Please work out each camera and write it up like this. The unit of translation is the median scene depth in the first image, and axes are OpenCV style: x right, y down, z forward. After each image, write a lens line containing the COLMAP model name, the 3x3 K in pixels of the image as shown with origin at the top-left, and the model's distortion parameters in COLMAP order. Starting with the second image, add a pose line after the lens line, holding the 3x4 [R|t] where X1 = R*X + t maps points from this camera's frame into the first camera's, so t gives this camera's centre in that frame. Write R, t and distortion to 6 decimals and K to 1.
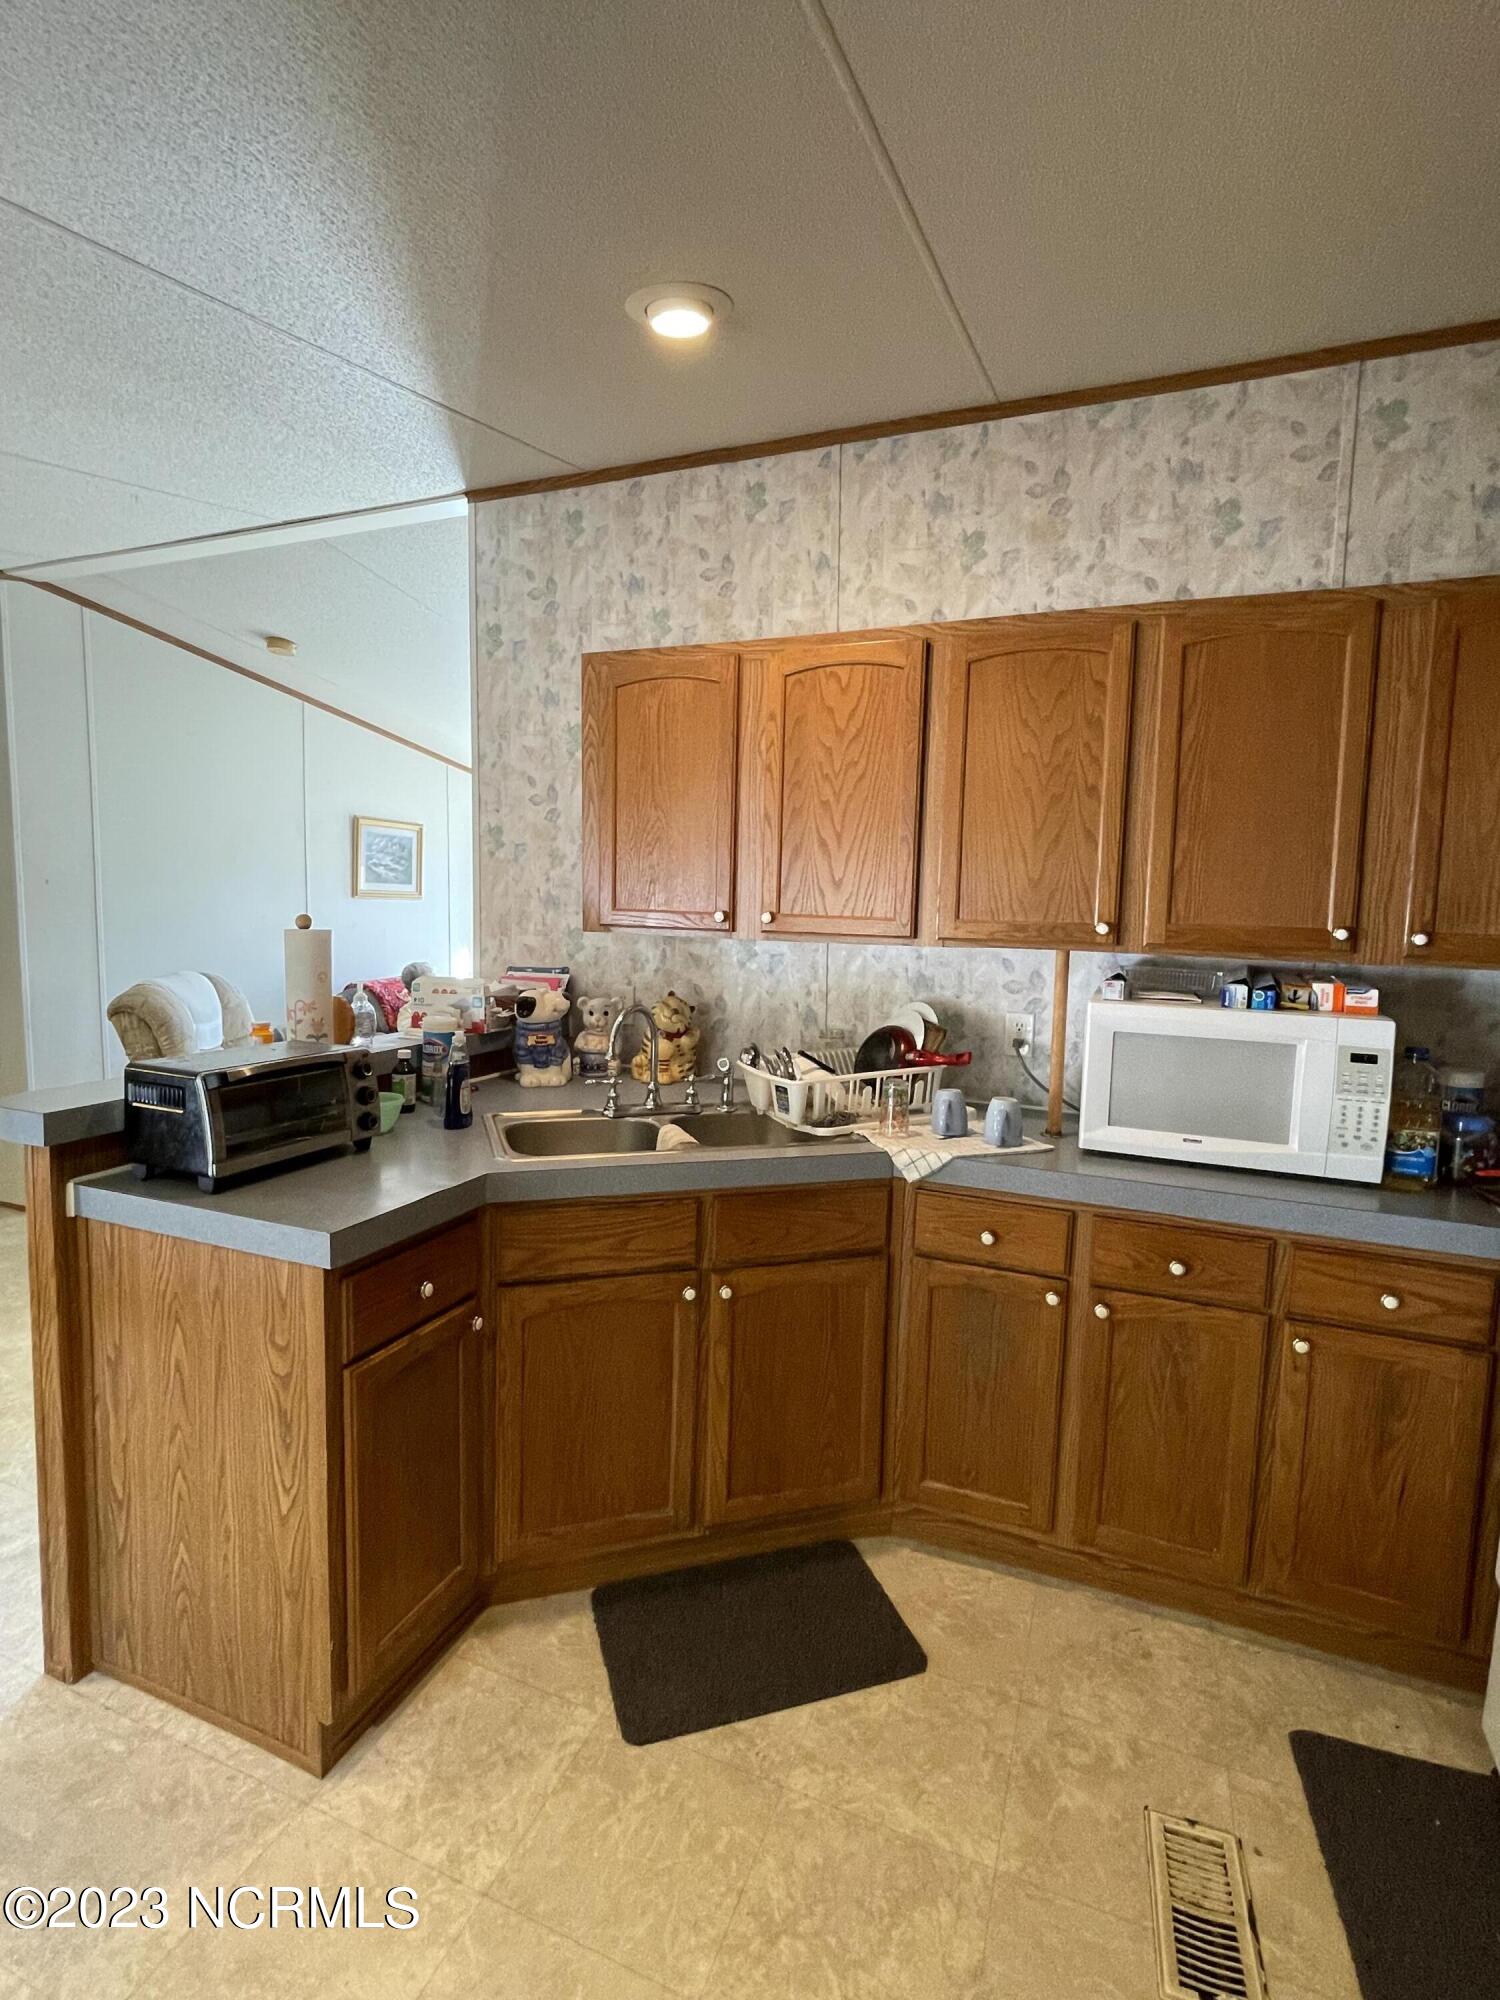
lens RADIAL K [[964.7, 0, 748.1], [0, 964.7, 988.3], [0, 0, 1]] dist [-0.010942, 0.000149]
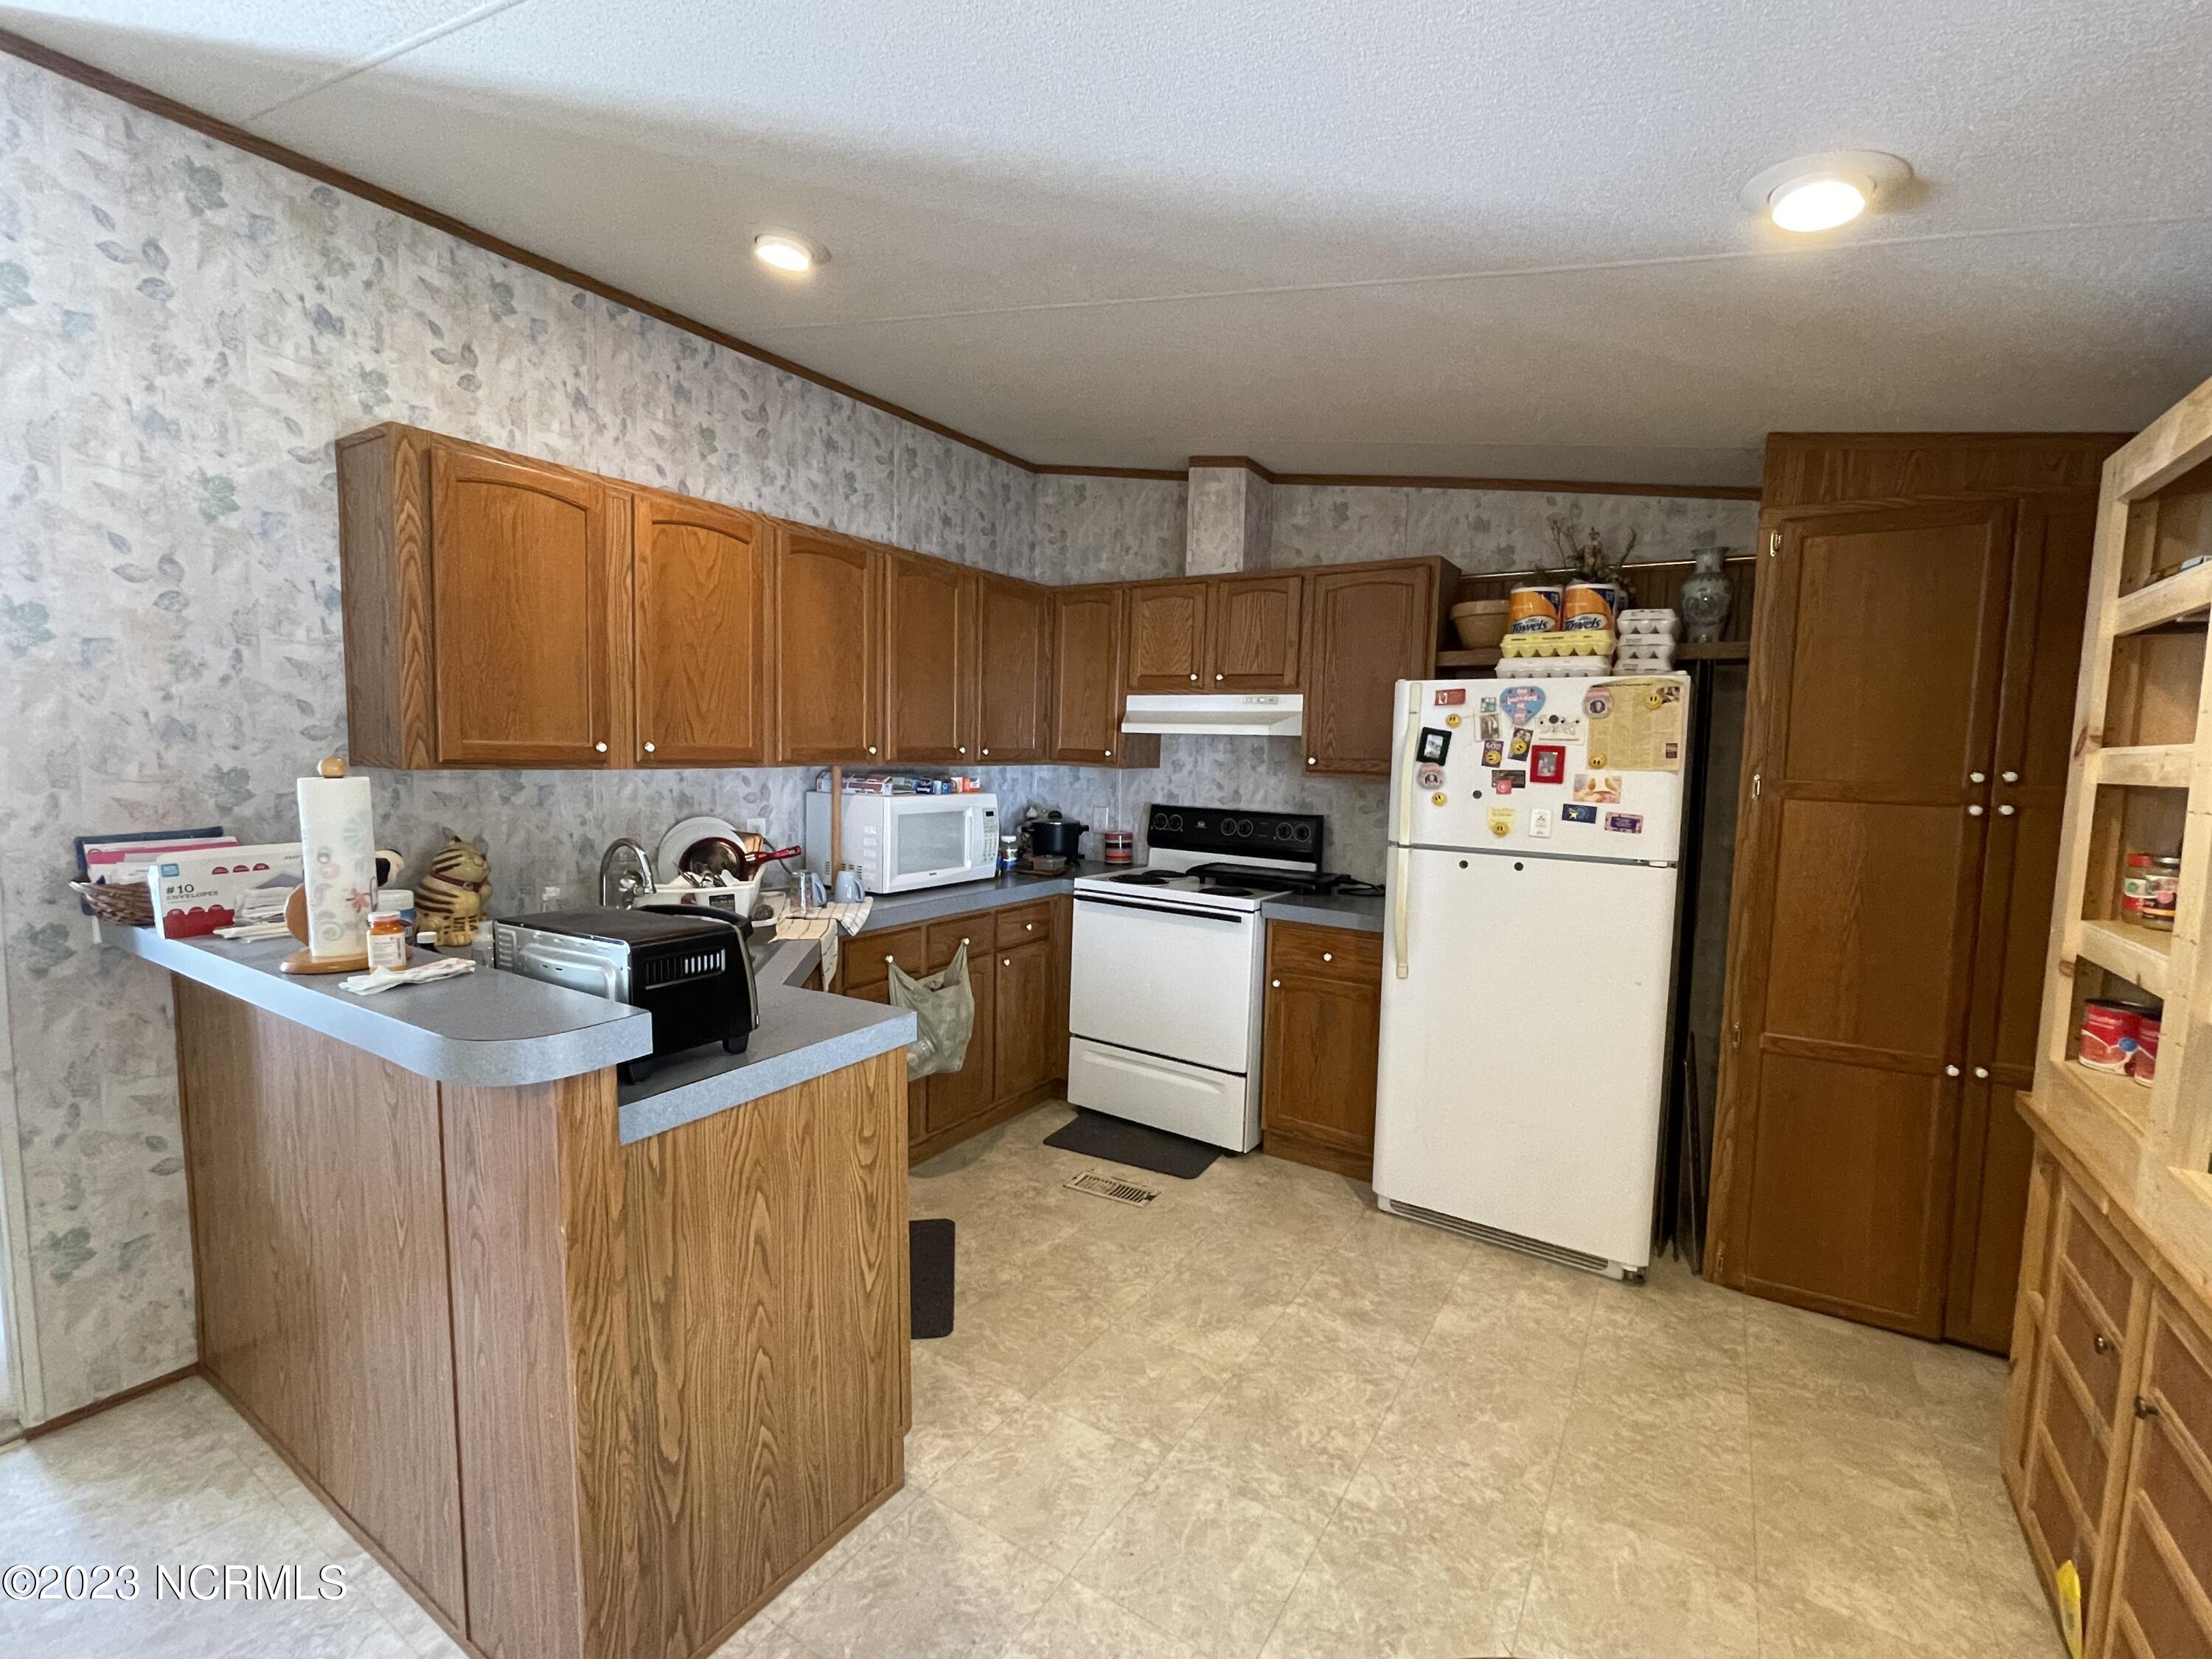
lens RADIAL K [[972.1, 0, 1107.1], [0, 972.1, 832.4], [0, 0, 1]] dist [-0.011279, 0.000806]
pose [[0.175534, -0.104878, 0.978871, -0.974355], [0.079279, 0.992586, 0.092131, -0.039913], [-0.981276, 0.061432, 0.182547, 0.323352]]
